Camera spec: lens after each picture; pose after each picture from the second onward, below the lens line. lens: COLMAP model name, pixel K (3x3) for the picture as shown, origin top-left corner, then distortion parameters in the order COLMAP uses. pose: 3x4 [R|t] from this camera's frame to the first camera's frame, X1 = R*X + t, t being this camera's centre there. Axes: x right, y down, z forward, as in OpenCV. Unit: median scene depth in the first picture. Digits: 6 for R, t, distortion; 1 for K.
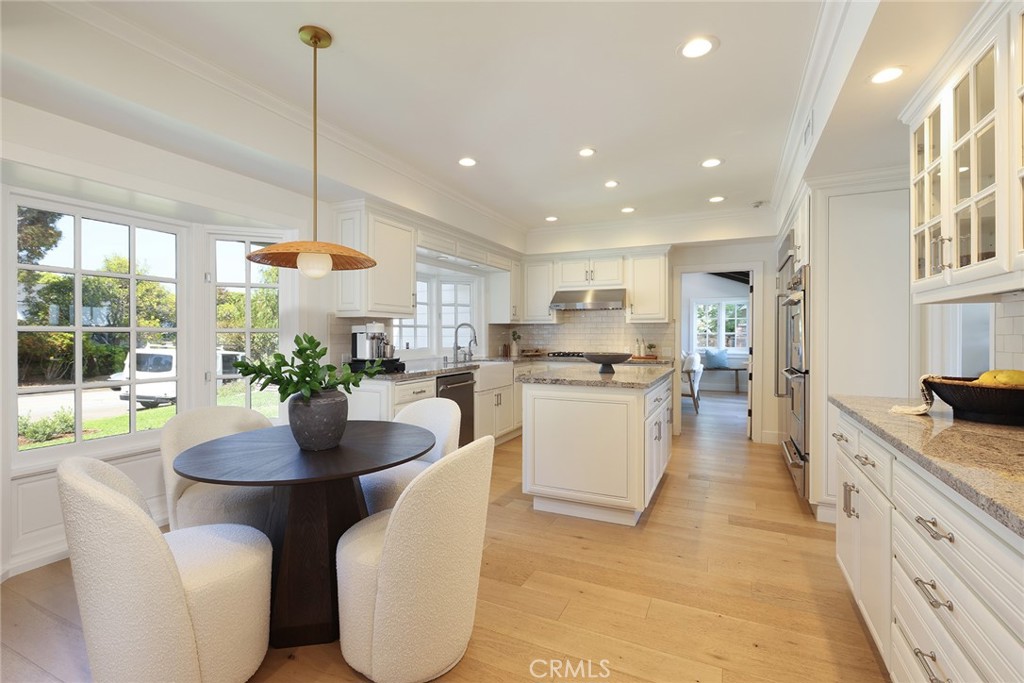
lens RADIAL K [[461.5, 0, 507.2], [0, 461.5, 339.2], [0, 0, 1]] dist [-0.001122, 0.000095]
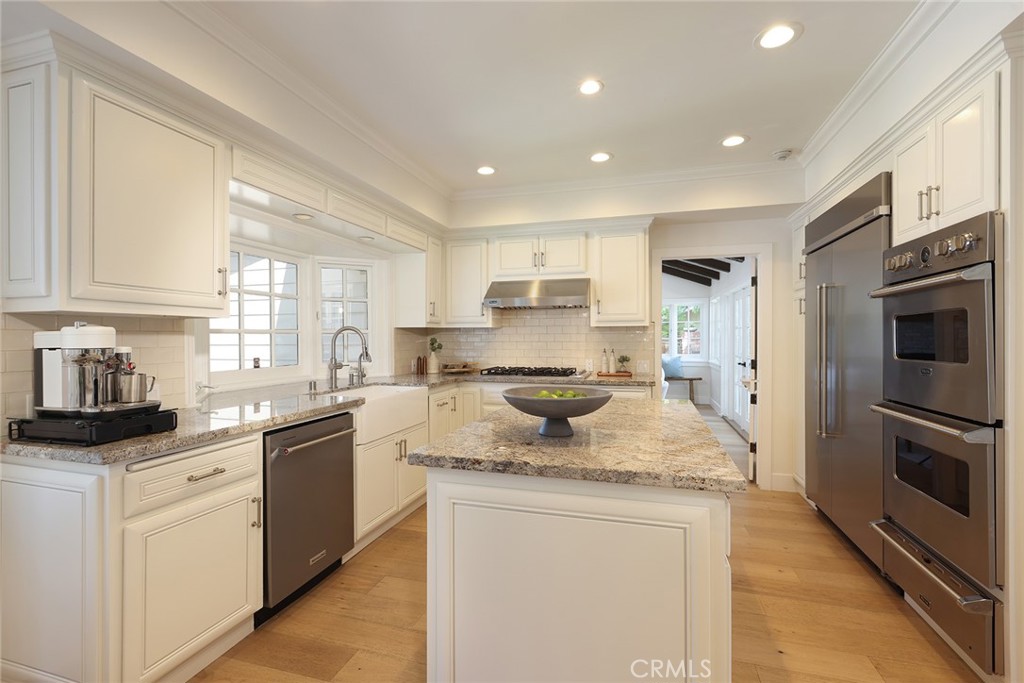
lens RADIAL K [[461.5, 0, 511.3], [0, 461.5, 342.3], [0, 0, 1]] dist [-0.001122, 0.000095]
pose [[0.987352, -0.004480, 0.158483, 0.024307], [0.004854, 0.999986, -0.001974, -0.010354], [-0.158472, 0.002719, 0.987360, 0.315019]]
